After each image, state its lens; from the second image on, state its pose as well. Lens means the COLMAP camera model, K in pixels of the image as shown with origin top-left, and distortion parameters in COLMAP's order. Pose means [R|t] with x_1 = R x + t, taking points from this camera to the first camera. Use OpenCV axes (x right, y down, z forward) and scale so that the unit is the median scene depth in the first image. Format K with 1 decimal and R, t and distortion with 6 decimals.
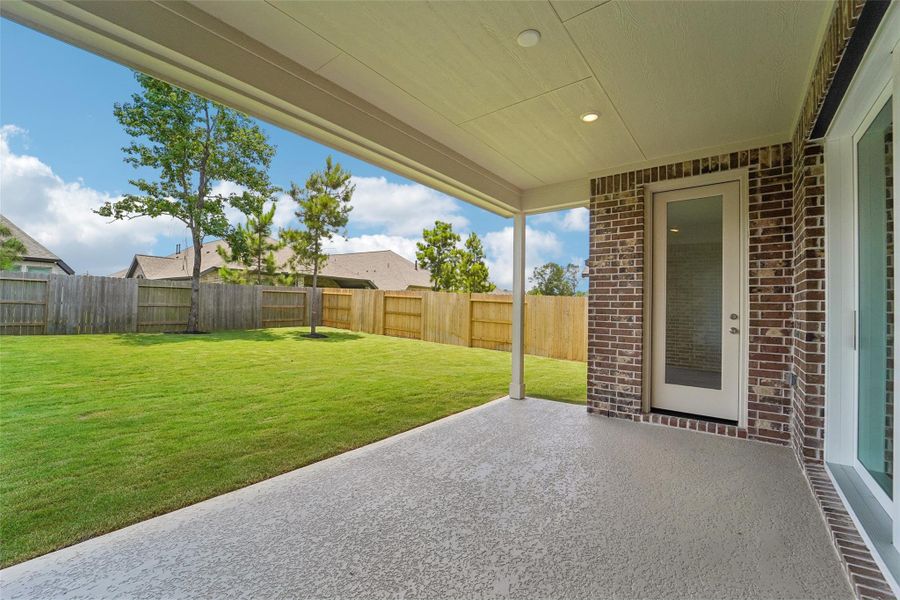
lens RADIAL K [[368.6, 0, 447.3], [0, 368.6, 300.9], [0, 0, 1]] dist [-0.020666, 0.000132]
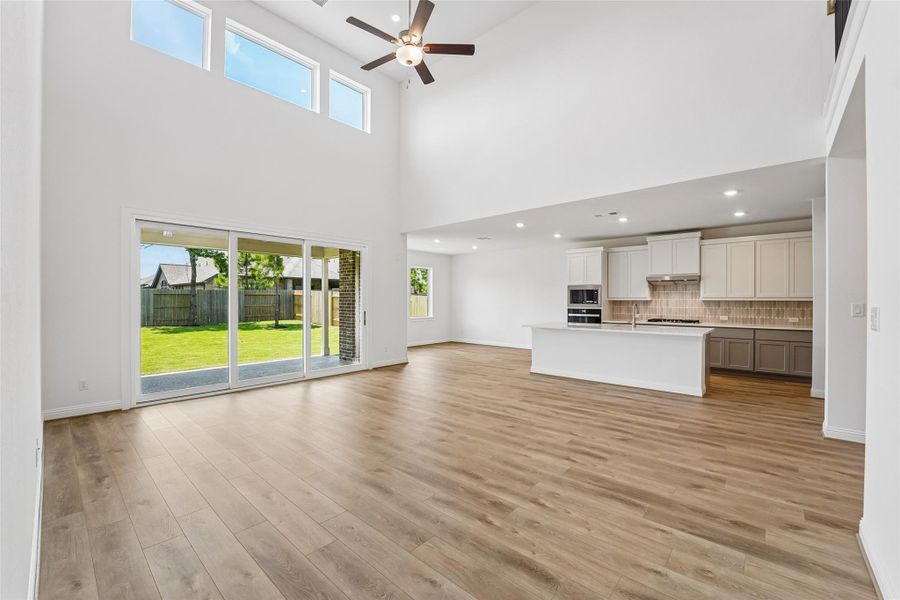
lens RADIAL K [[368.6, 0, 447.3], [0, 368.6, 300.9], [0, 0, 1]] dist [-0.020666, 0.000132]
pose [[0.997833, -0.018747, -0.063062, 1.189766], [0.020163, 0.999557, 0.021892, -0.061361], [0.062624, -0.023117, 0.997769, -1.088448]]
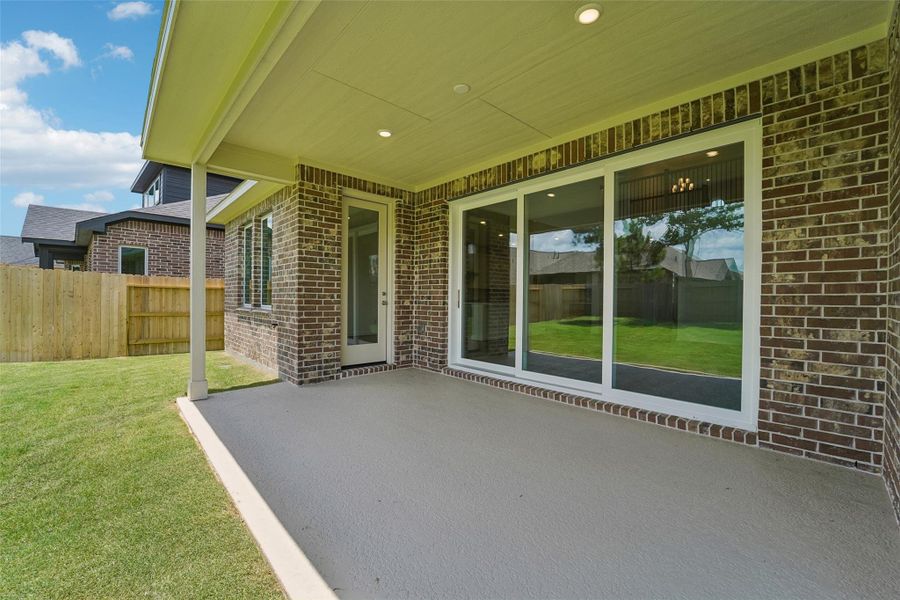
lens RADIAL K [[368.6, 0, 447.3], [0, 368.6, 300.9], [0, 0, 1]] dist [-0.020666, 0.000132]
pose [[0.156607, -0.023993, 0.987370, -0.622689], [-0.025154, 0.999284, 0.028272, 0.020247], [-0.987341, -0.029263, 0.155891, 0.438461]]
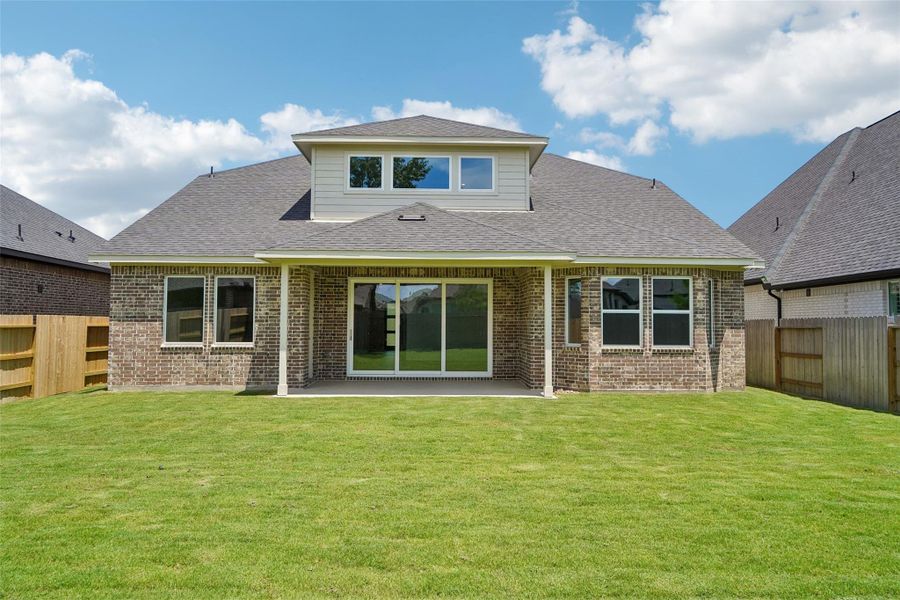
lens RADIAL K [[368.6, 0, 447.3], [0, 368.6, 300.9], [0, 0, 1]] dist [-0.020666, 0.000132]
pose [[-0.639016, 0.006240, 0.769168, -1.373445], [-0.032468, 0.998857, -0.035078, -0.092683], [-0.768508, -0.047388, -0.638083, 1.565206]]
